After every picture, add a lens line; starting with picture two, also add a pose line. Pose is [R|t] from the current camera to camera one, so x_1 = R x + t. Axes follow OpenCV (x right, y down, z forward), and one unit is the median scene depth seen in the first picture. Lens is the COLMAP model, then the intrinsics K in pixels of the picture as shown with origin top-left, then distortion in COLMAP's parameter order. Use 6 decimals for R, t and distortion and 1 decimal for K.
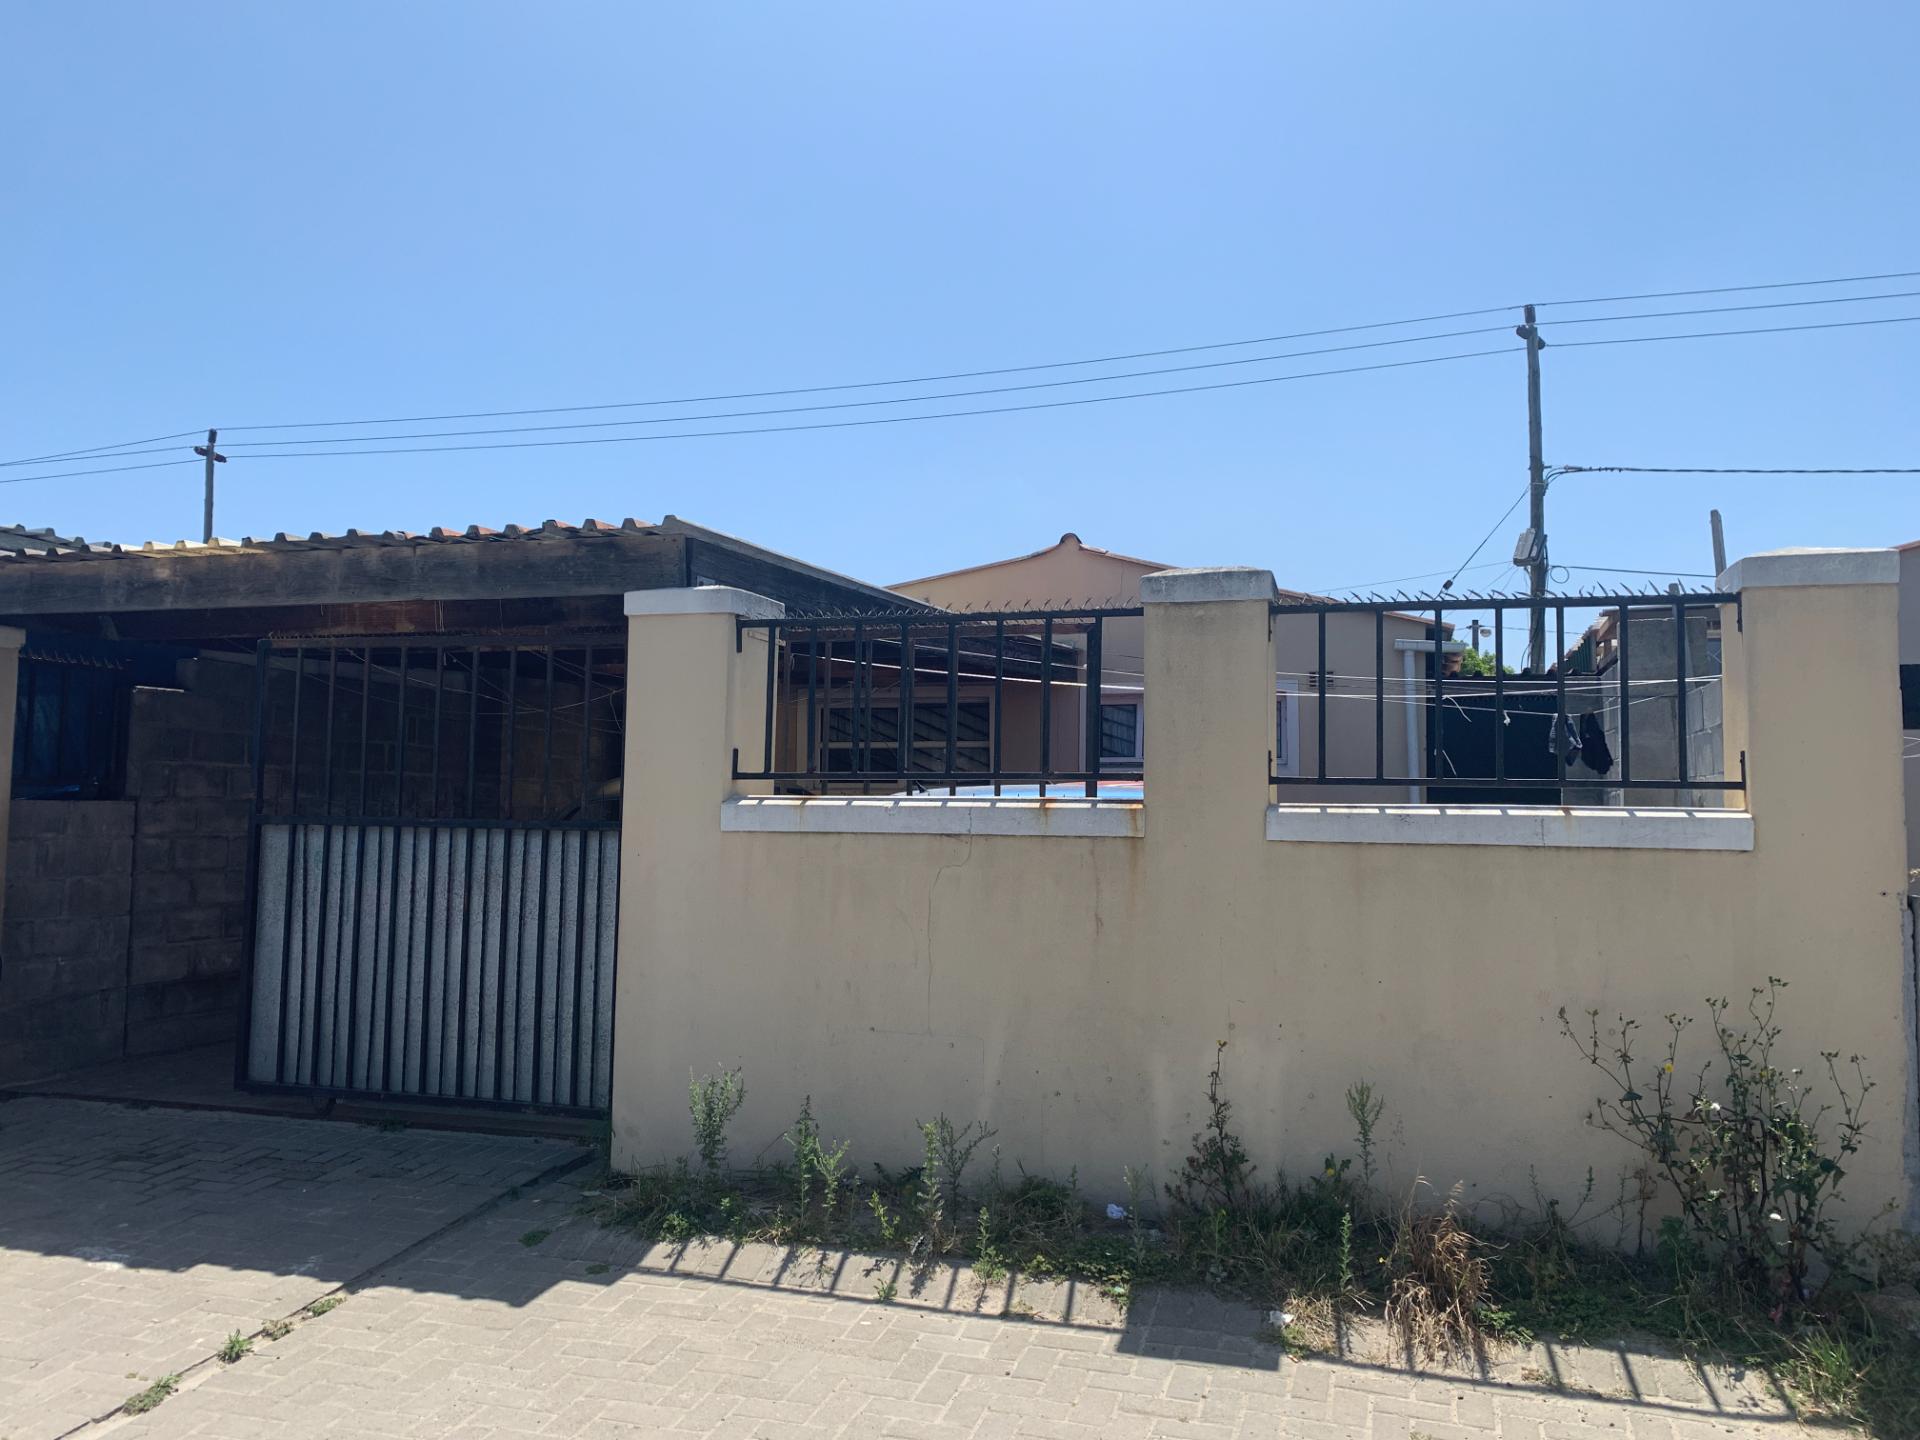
lens RADIAL K [[1469.1, 0, 938.4], [0, 1469.1, 714.0], [0, 0, 1]] dist [0.053566, -0.065317]
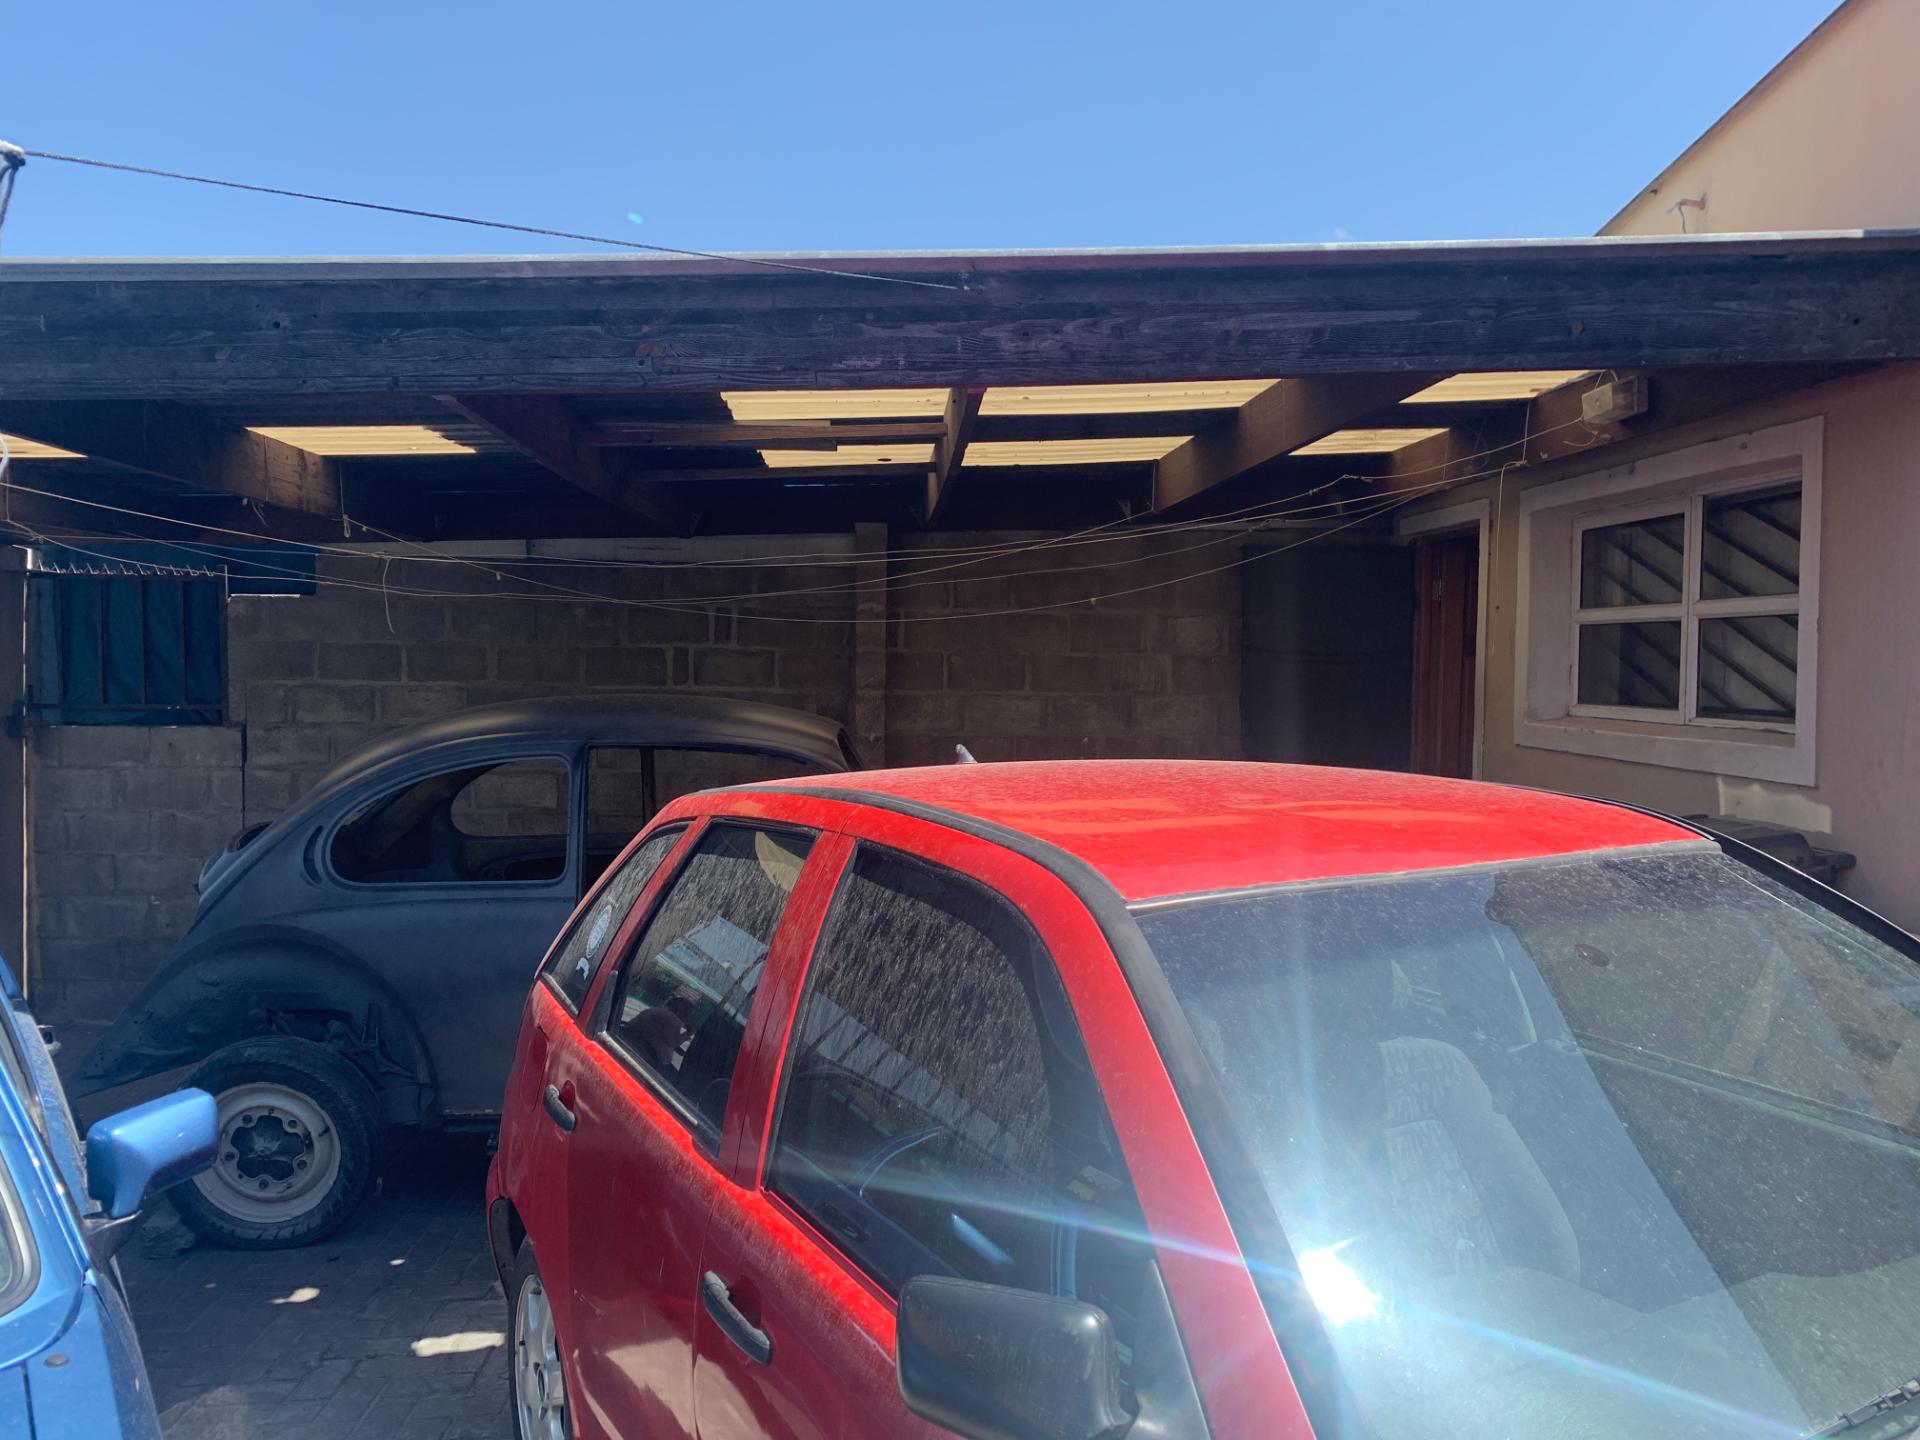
lens RADIAL K [[1469.1, 0, 965.1], [0, 1469.1, 717.8], [0, 0, 1]] dist [0.053566, -0.065317]
pose [[0.358960, 0.031133, -0.932834, 0.608370], [0.052595, 0.997181, 0.053519, 0.041889], [0.931870, -0.068274, 0.356310, 1.567296]]
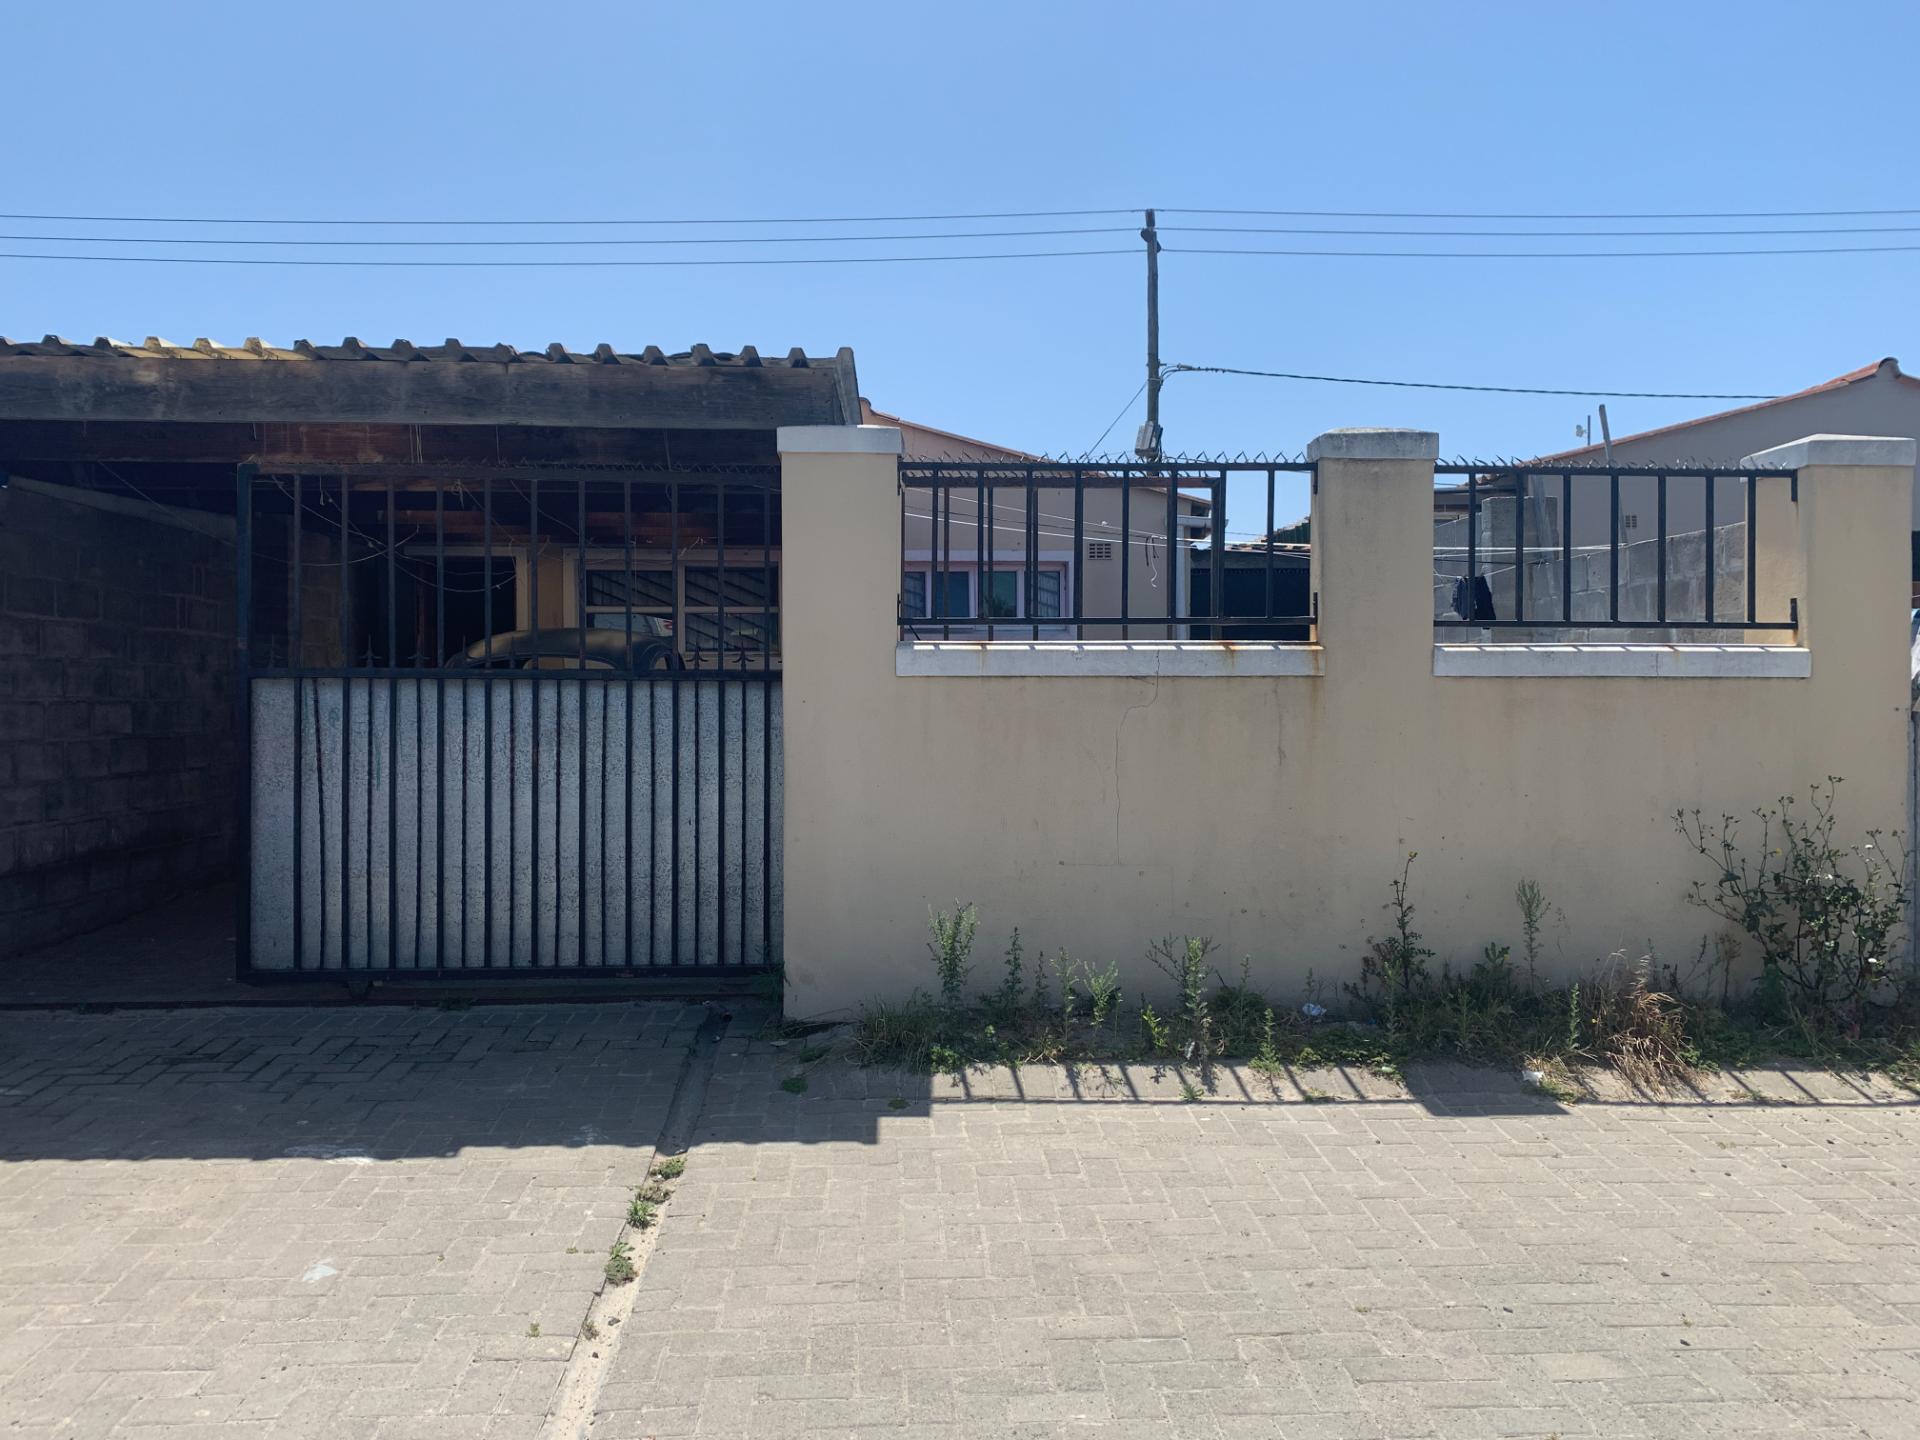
lens RADIAL K [[1469.1, 0, 931.1], [0, 1469.1, 716.5], [0, 0, 1]] dist [0.053566, -0.065317]
pose [[0.940547, -0.016171, 0.339278, -0.451969], [-0.011769, 0.996715, 0.080133, 0.026613], [-0.339460, -0.079362, 0.937267, 0.062596]]
